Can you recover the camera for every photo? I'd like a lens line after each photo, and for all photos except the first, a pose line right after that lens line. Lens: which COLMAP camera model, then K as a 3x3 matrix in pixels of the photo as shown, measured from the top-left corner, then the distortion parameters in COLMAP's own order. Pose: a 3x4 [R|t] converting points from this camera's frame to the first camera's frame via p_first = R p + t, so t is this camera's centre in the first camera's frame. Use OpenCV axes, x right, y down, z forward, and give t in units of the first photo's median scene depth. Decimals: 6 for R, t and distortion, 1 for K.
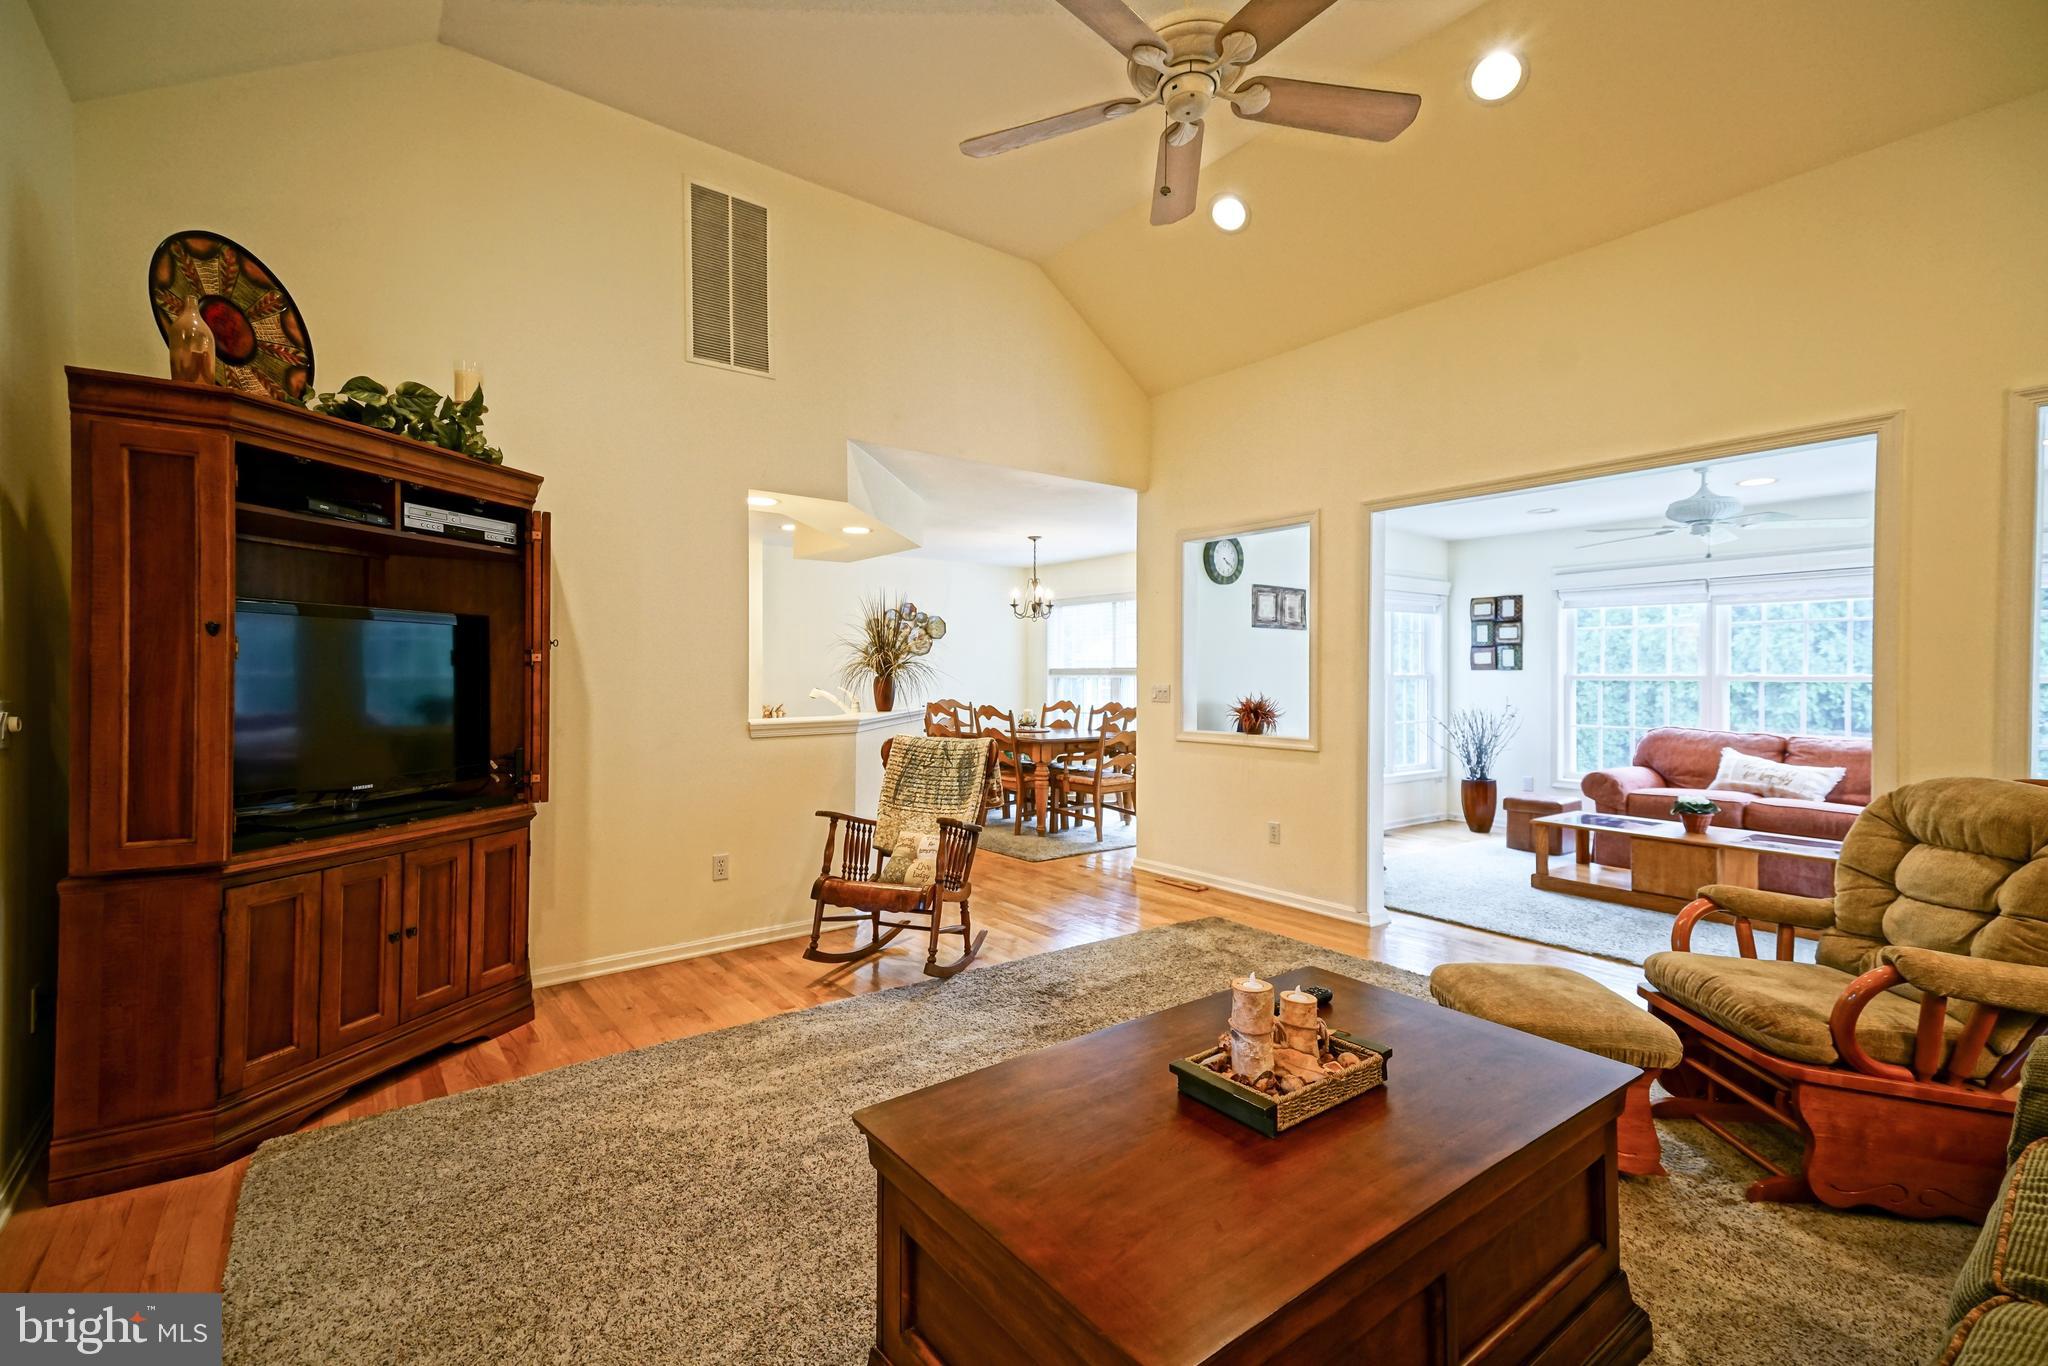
lens RADIAL K [[908.9, 0, 1004.3], [0, 908.9, 668.6], [0, 0, 1]] dist [0.037504, -0.000284]
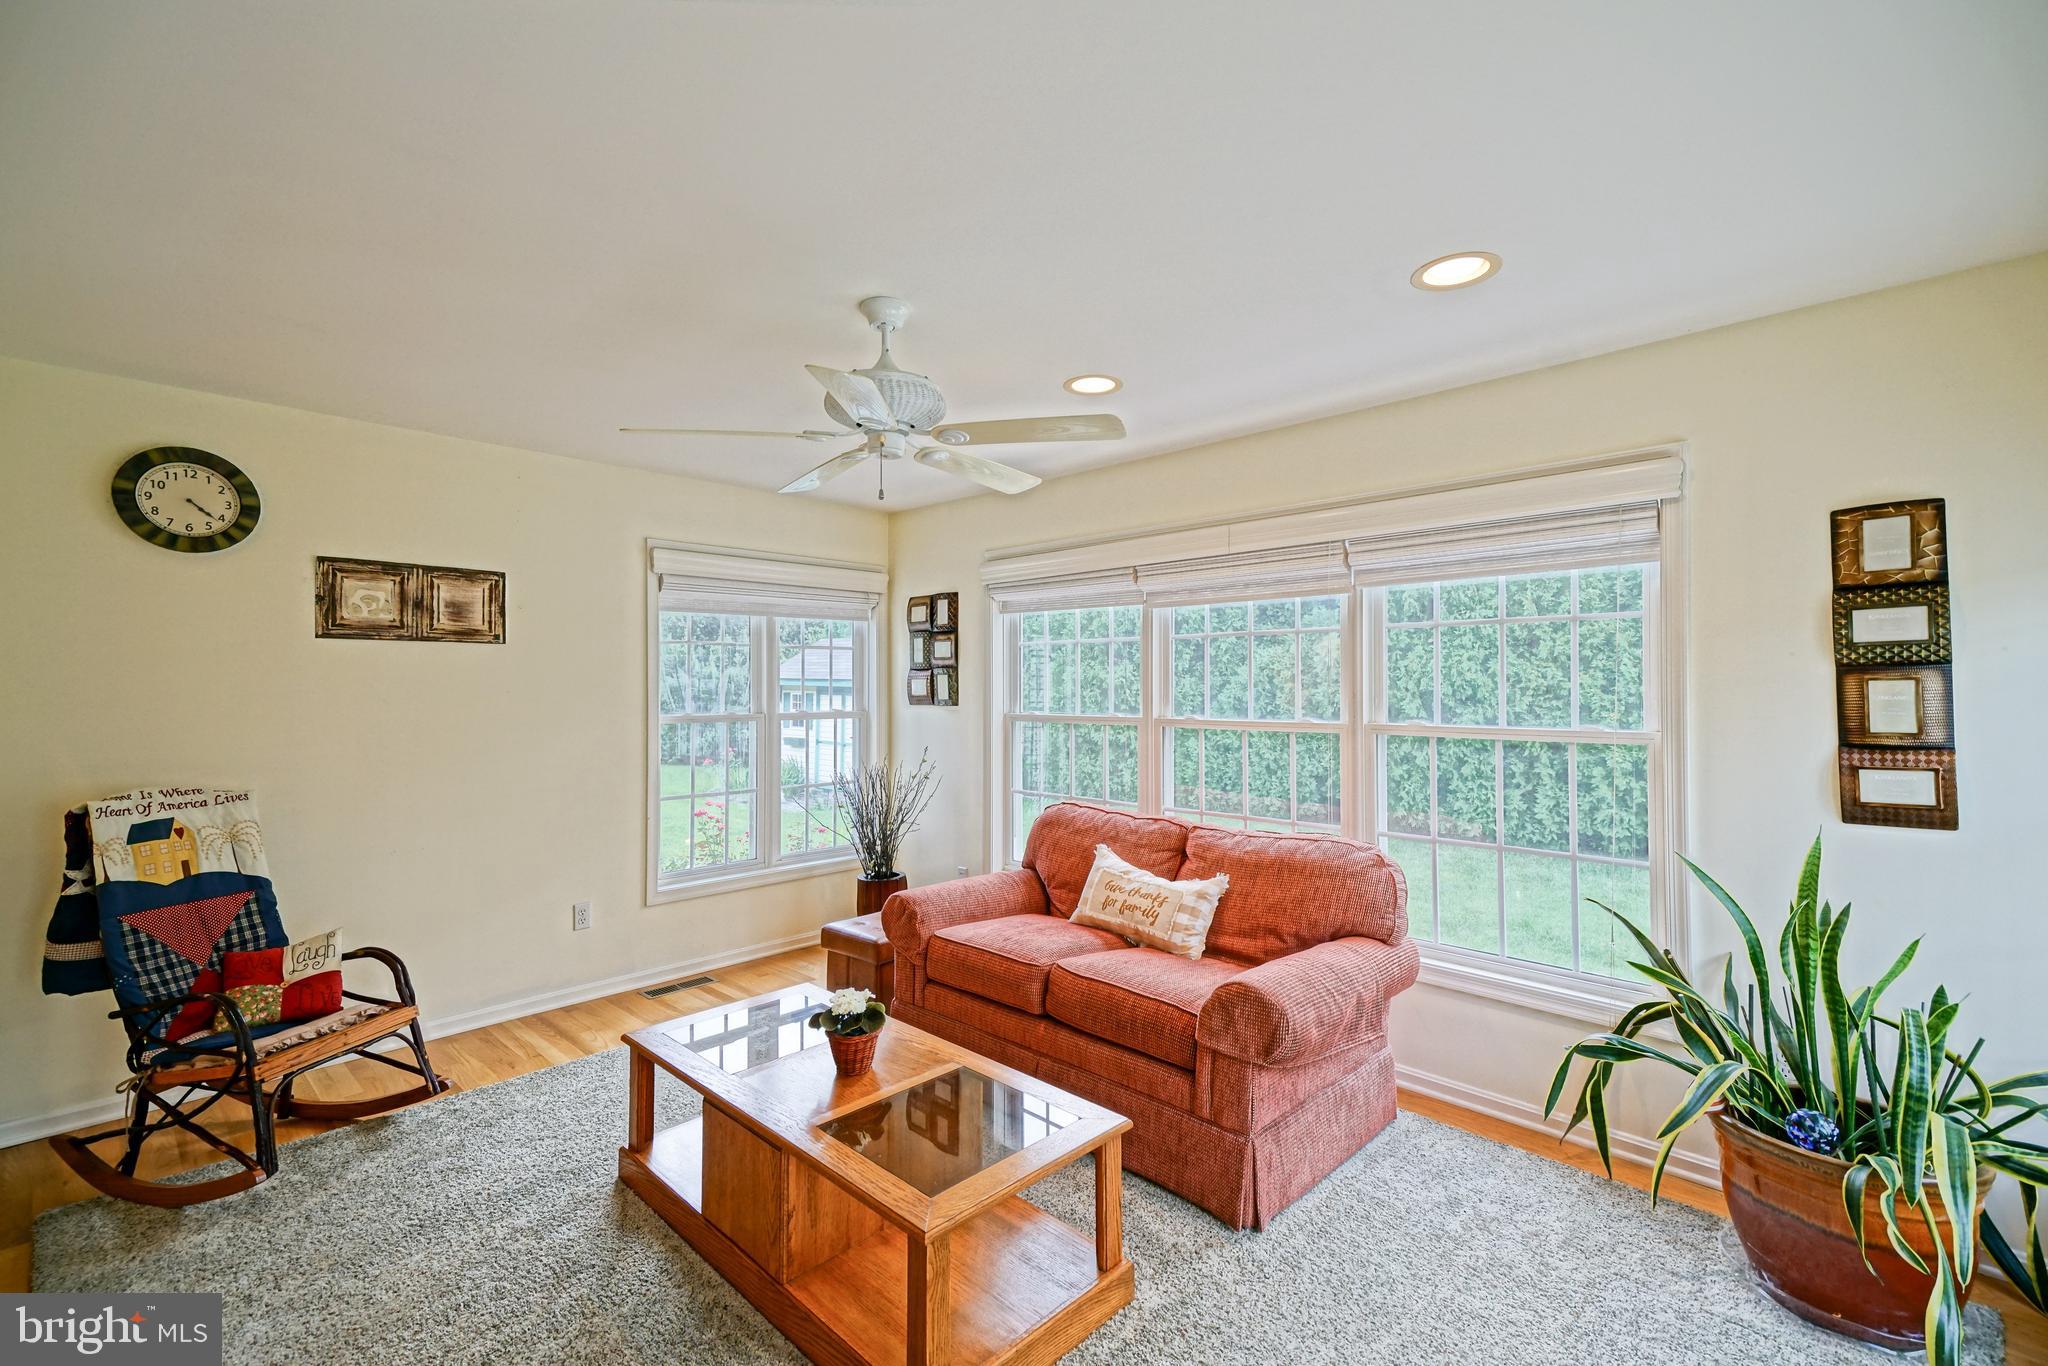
lens RADIAL K [[908.9, 0, 1023.0], [0, 908.9, 673.5], [0, 0, 1]] dist [0.037504, -0.000284]
pose [[0.989014, -0.002083, 0.147808, 0.573912], [0.003444, 0.999954, -0.008954, -0.017329], [-0.147783, 0.009365, 0.988975, 0.386612]]
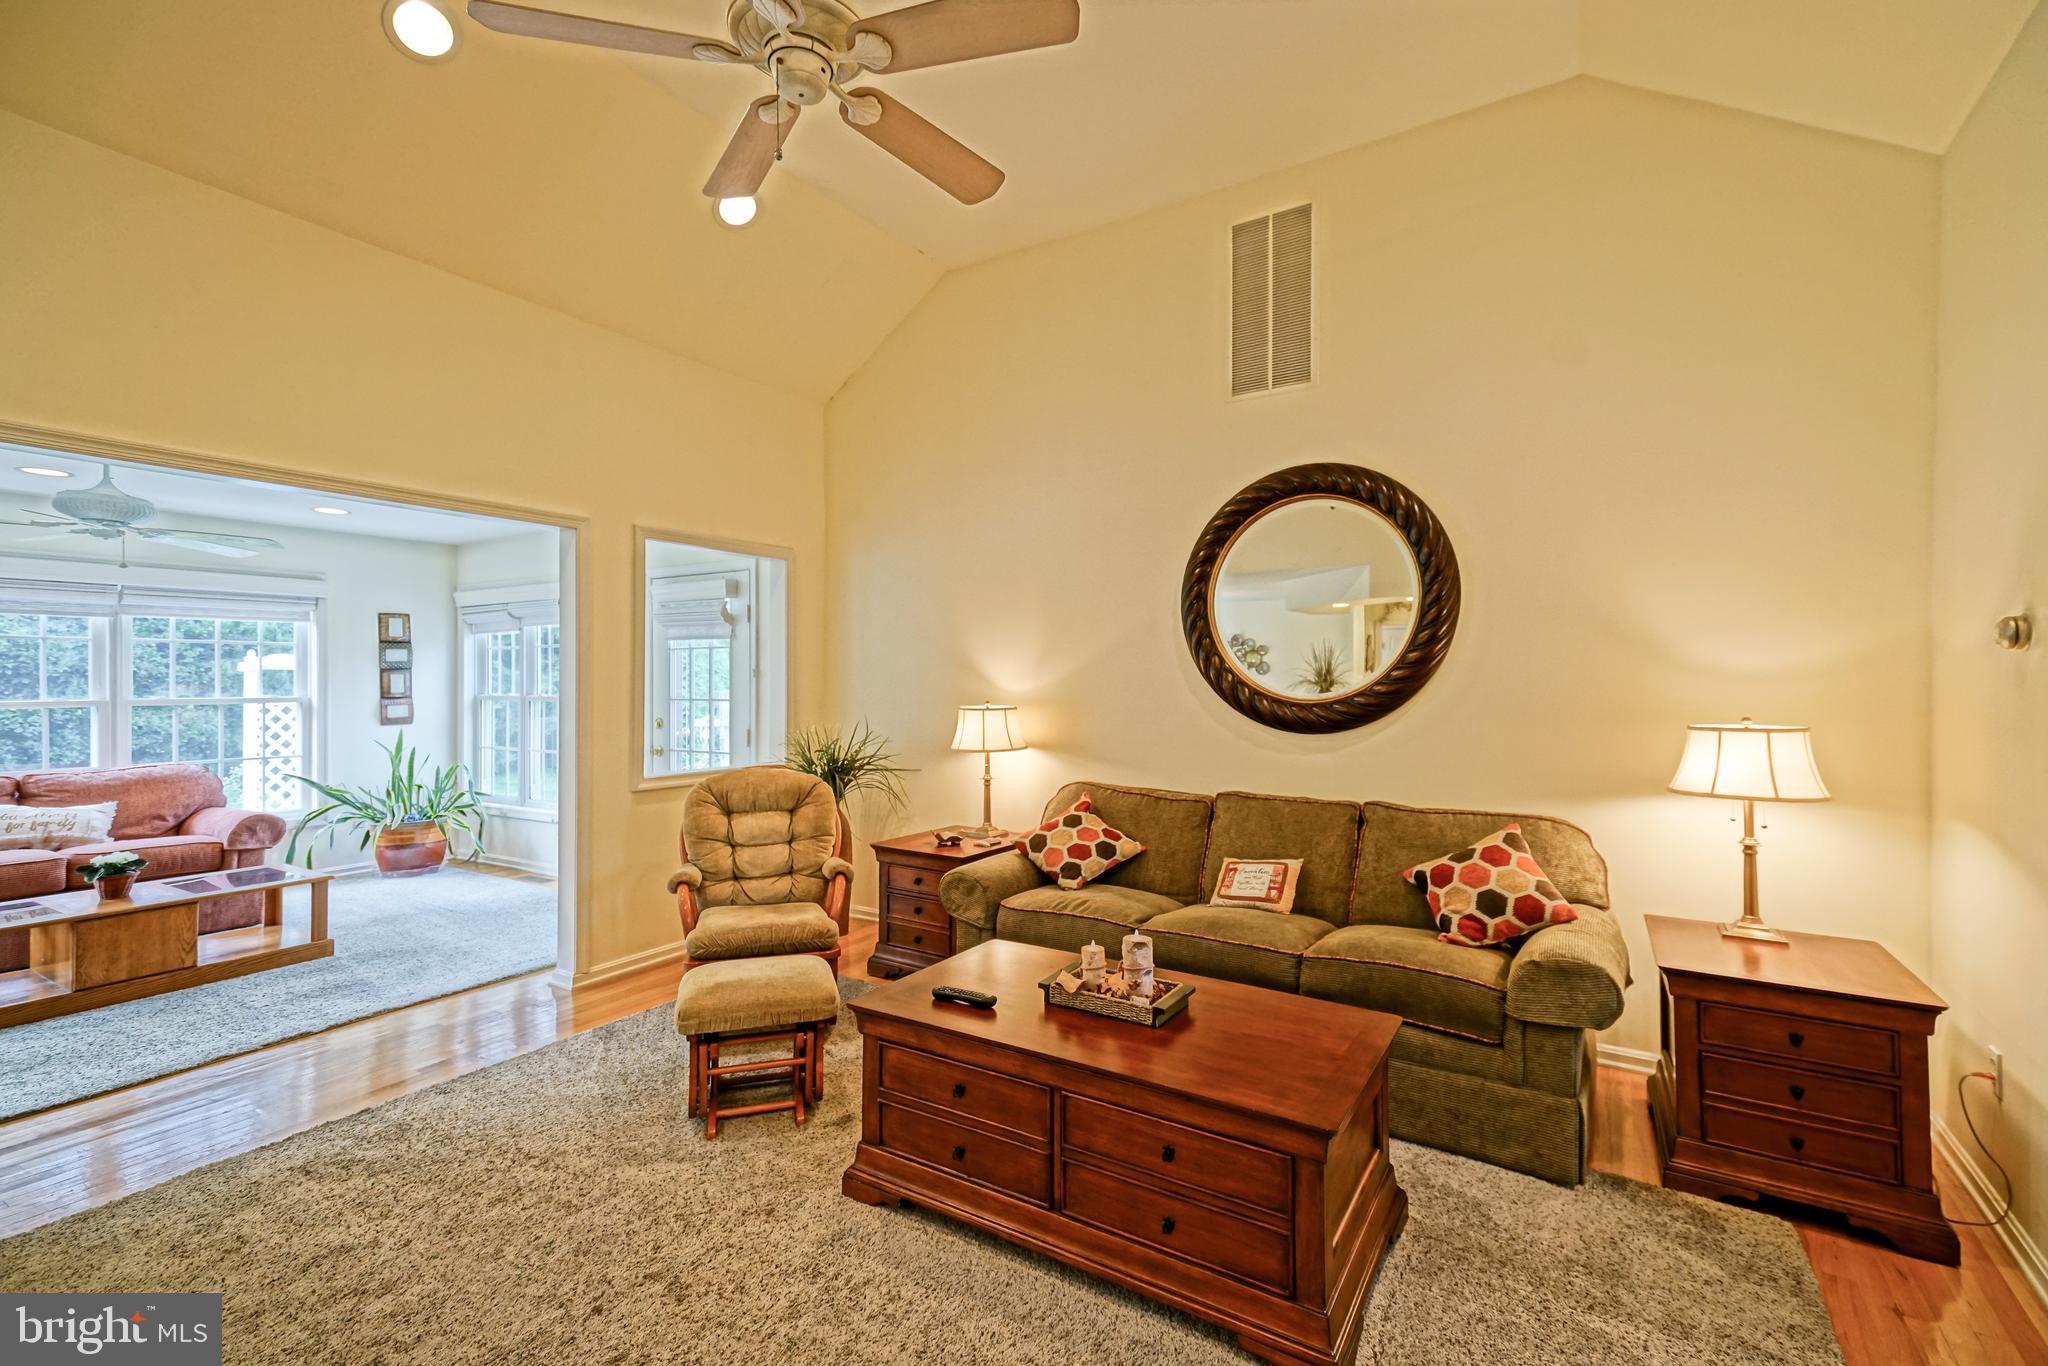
lens RADIAL K [[908.9, 0, 1040.2], [0, 908.9, 678.7], [0, 0, 1]] dist [0.037504, -0.000284]
pose [[-0.367661, -0.006846, 0.929935, -0.257823], [-0.007247, 0.999964, 0.004496, -0.021878], [-0.929932, -0.005087, -0.367697, 0.405900]]
